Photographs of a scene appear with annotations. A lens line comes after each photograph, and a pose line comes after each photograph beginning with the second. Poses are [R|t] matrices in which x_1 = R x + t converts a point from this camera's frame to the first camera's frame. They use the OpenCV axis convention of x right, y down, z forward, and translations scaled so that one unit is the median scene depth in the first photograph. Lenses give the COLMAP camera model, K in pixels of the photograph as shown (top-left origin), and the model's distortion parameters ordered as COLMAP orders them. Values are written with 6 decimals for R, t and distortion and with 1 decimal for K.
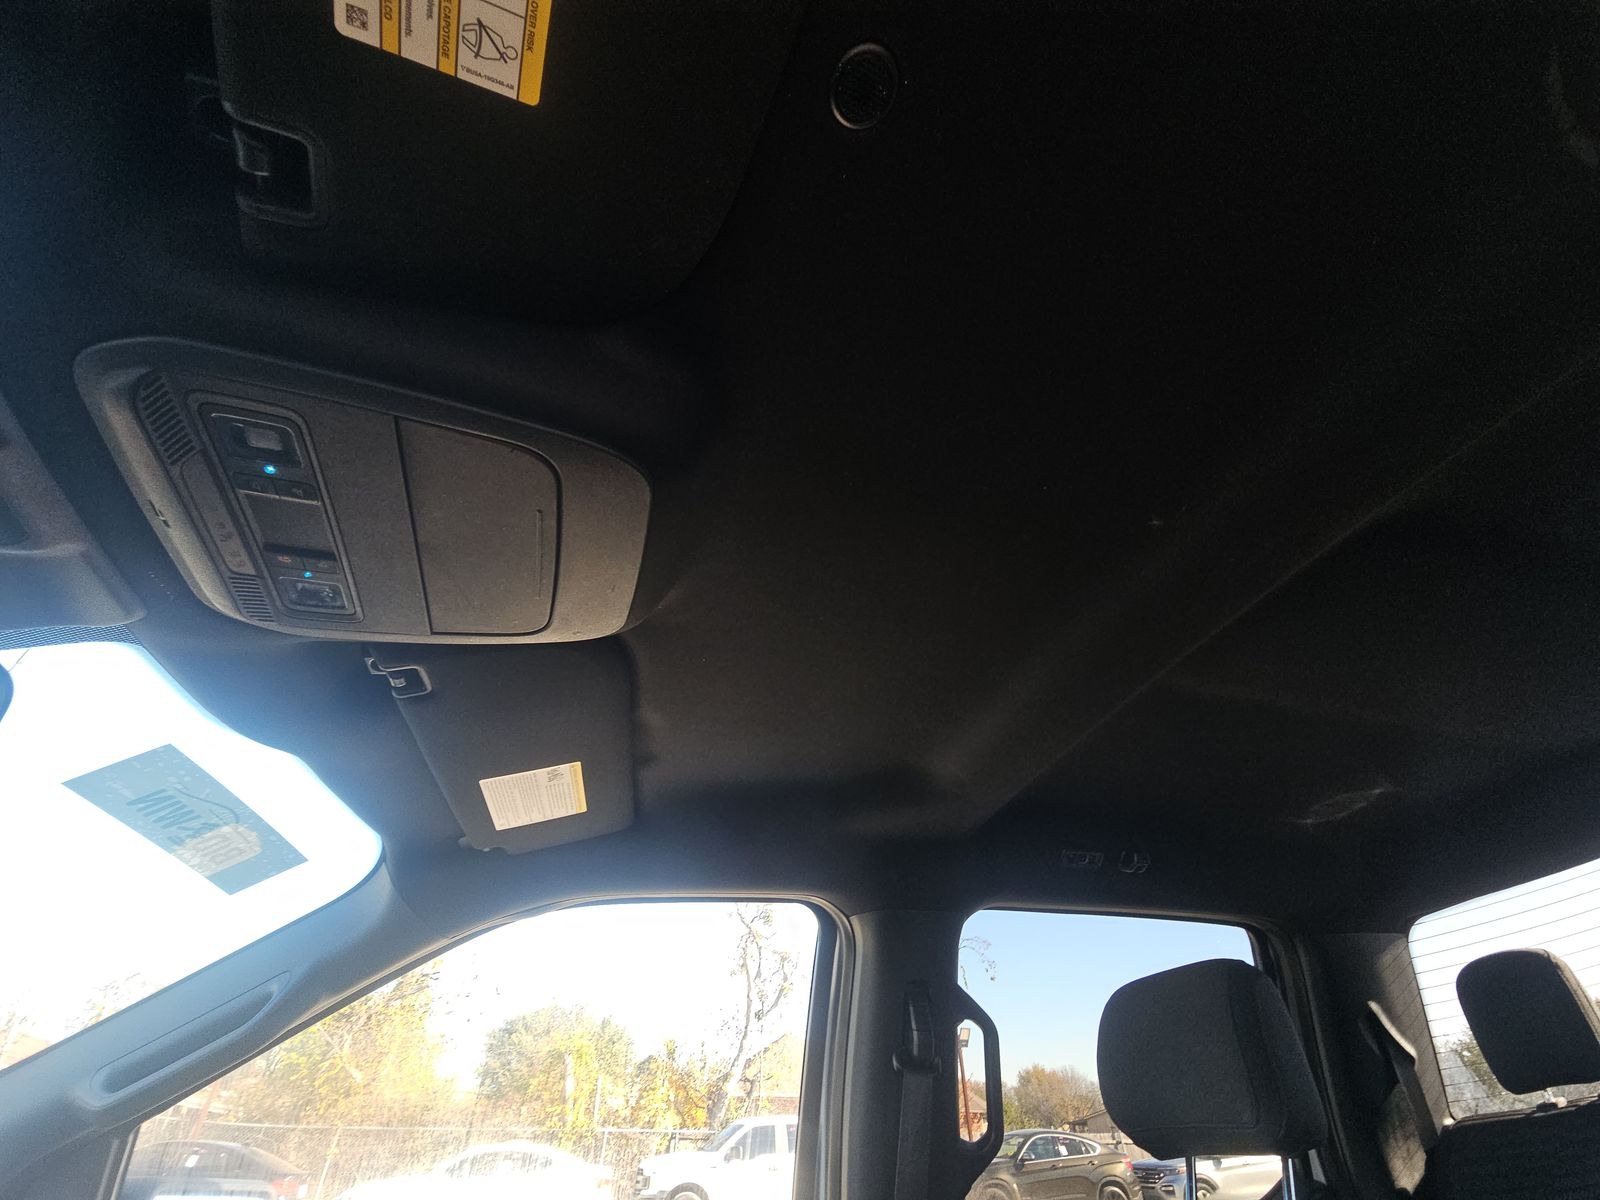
lens RADIAL K [[669.5, 0, 816.0], [0, 669.5, 603.0], [0, 0, 1]] dist [0.025628, -0.016870]
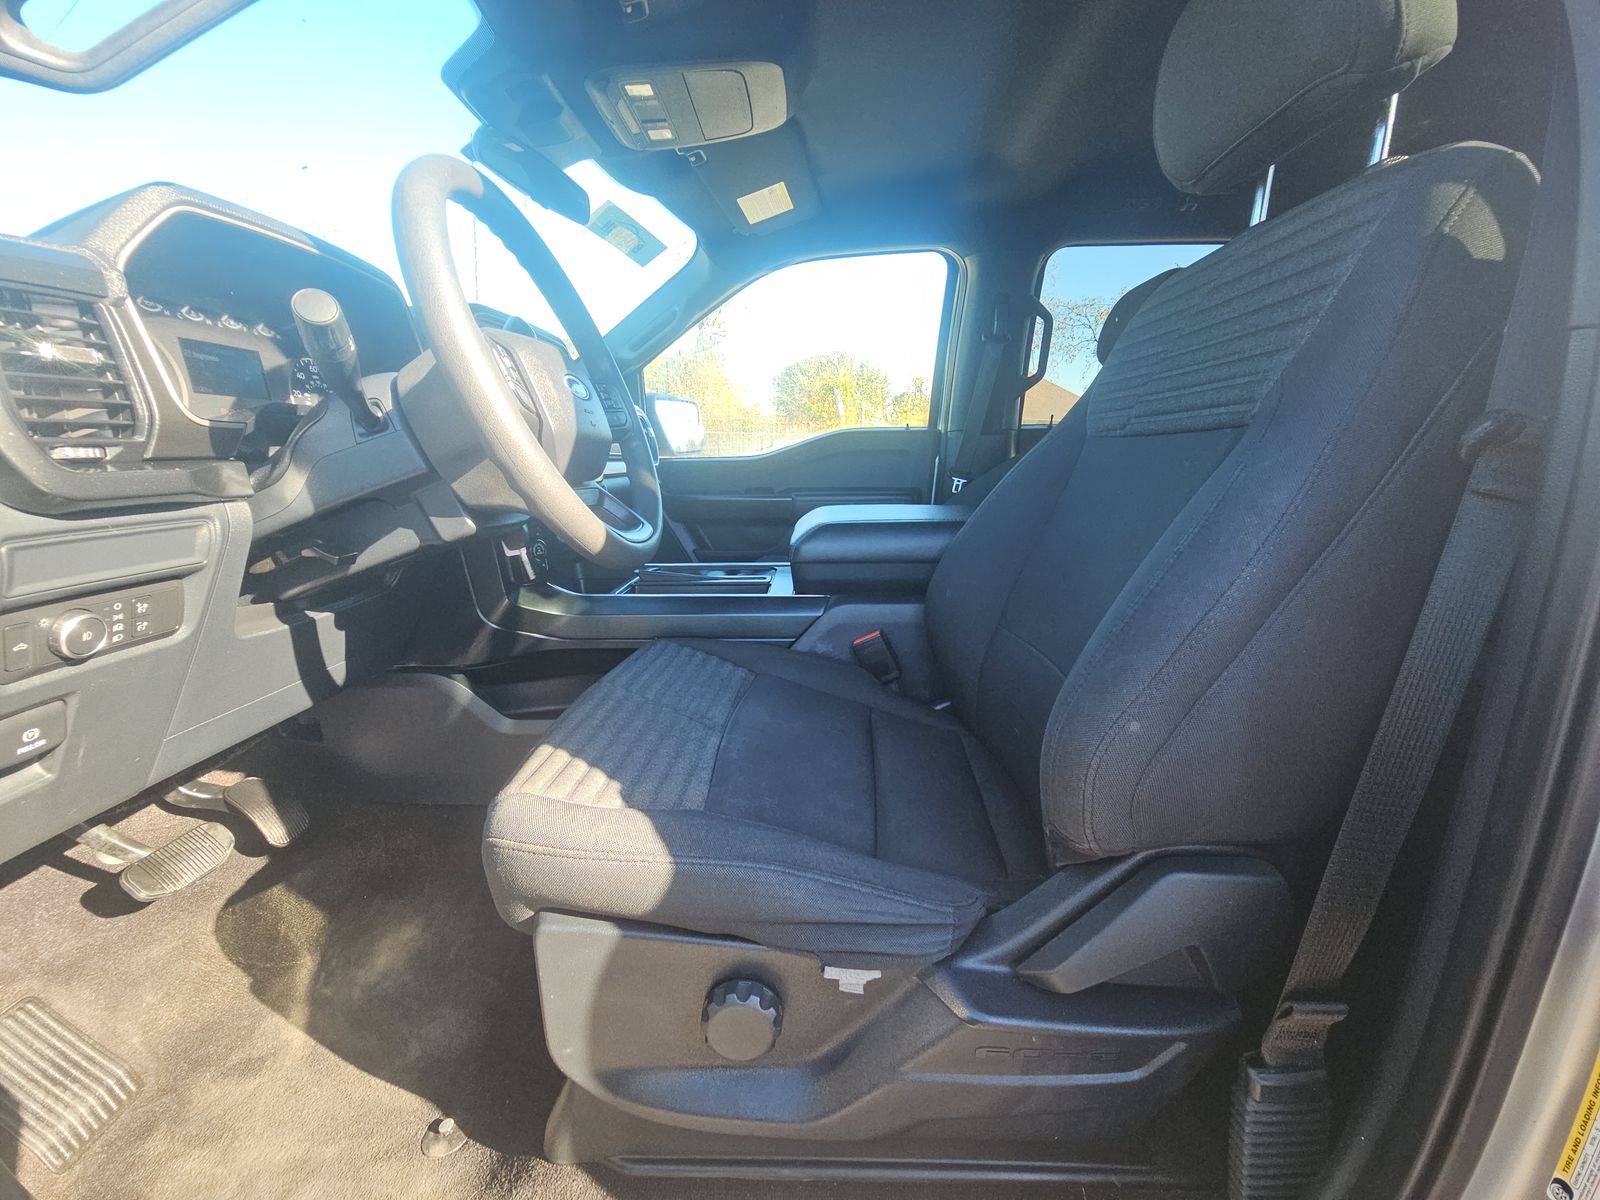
lens RADIAL K [[692.0, 0, 800.0], [0, 692.0, 600.0], [0, 0, 1]] dist [0.024997, -0.013666]
pose [[0.938481, 0.092087, -0.332826, 0.311675], [0.196394, 0.650426, 0.733741, -0.295770], [0.284046, -0.753967, 0.592327, -0.703917]]
